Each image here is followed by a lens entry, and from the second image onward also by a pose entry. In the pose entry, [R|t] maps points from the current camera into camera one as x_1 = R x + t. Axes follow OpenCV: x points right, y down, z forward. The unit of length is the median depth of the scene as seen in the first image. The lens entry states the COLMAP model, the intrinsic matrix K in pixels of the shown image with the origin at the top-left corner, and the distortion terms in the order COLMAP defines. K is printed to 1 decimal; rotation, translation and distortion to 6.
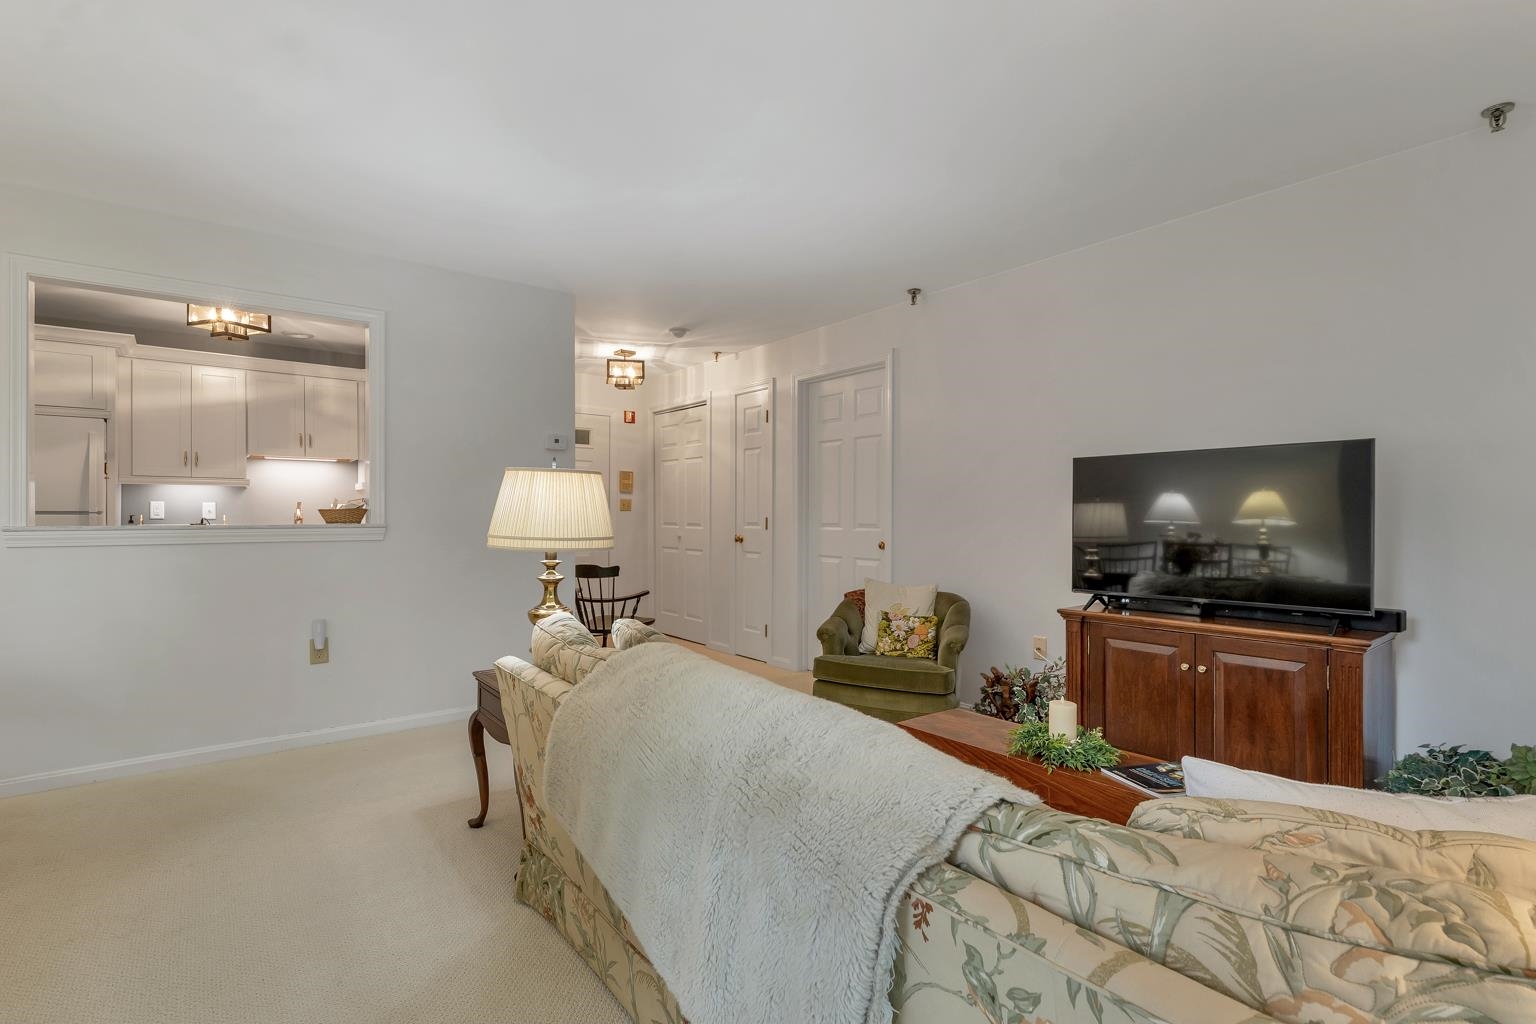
lens RADIAL K [[738.7, 0, 762.1], [0, 738.7, 519.5], [0, 0, 1]] dist [0.001923, 0.000472]
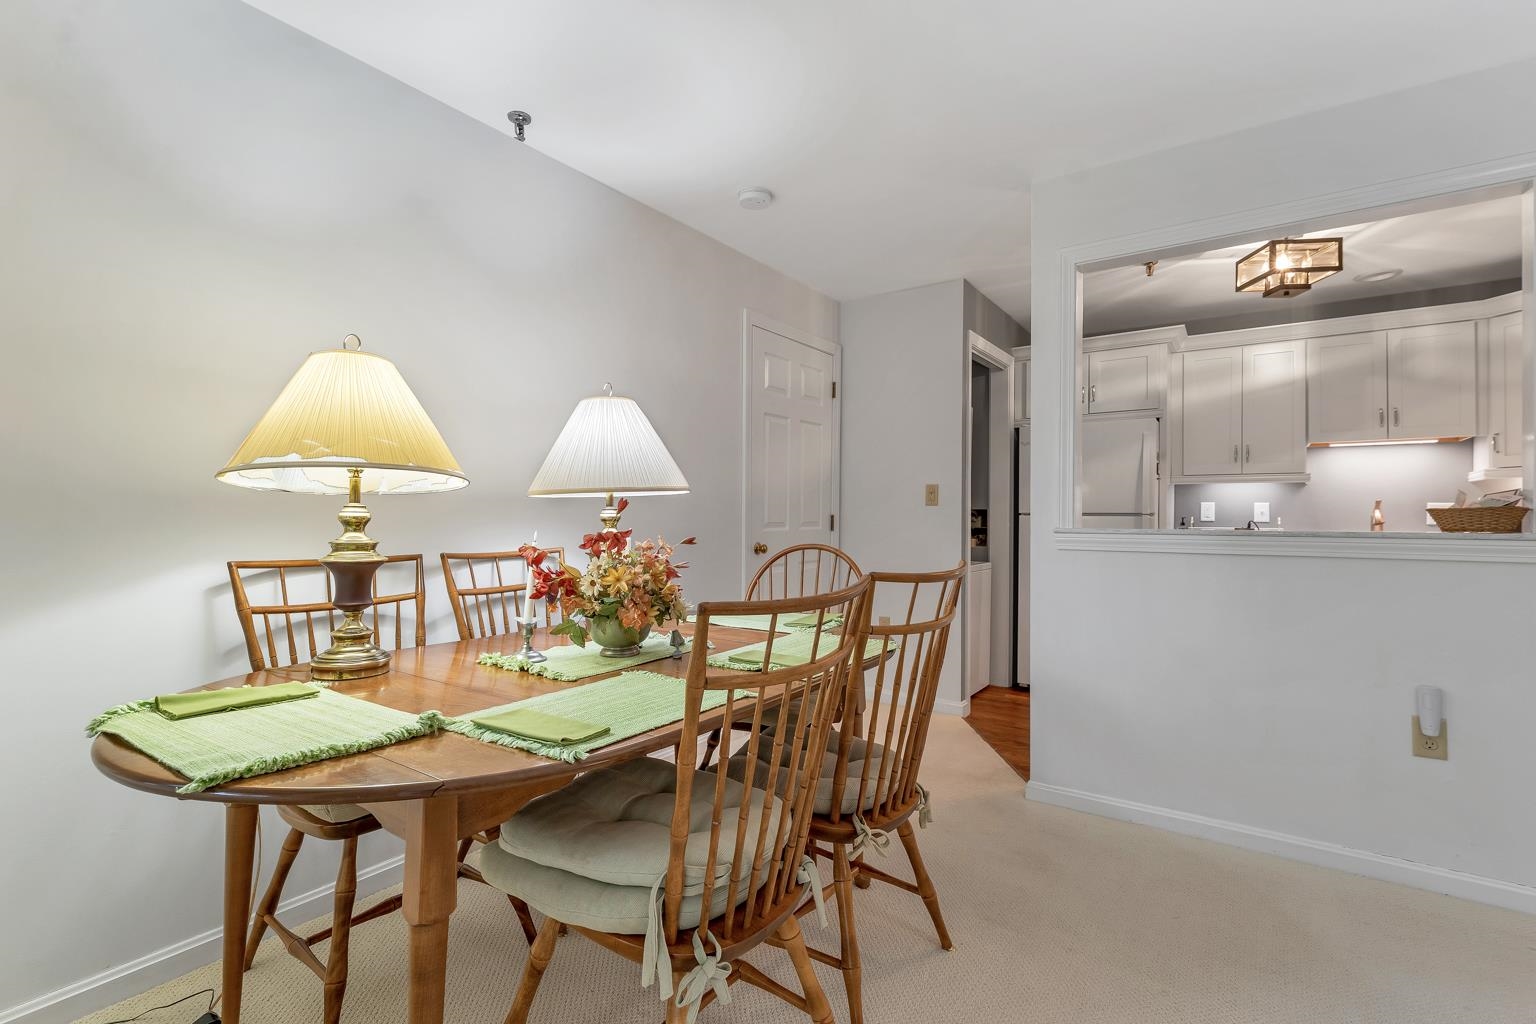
lens RADIAL K [[716.1, 0, 768.0], [0, 716.1, 512.0], [0, 0, 1]] dist [0.001791, 0.000594]
pose [[0.315052, -0.004237, -0.949065, -0.147238], [-0.009177, 0.999930, -0.007510, -0.000822], [0.949030, 0.011075, 0.314991, 0.206206]]
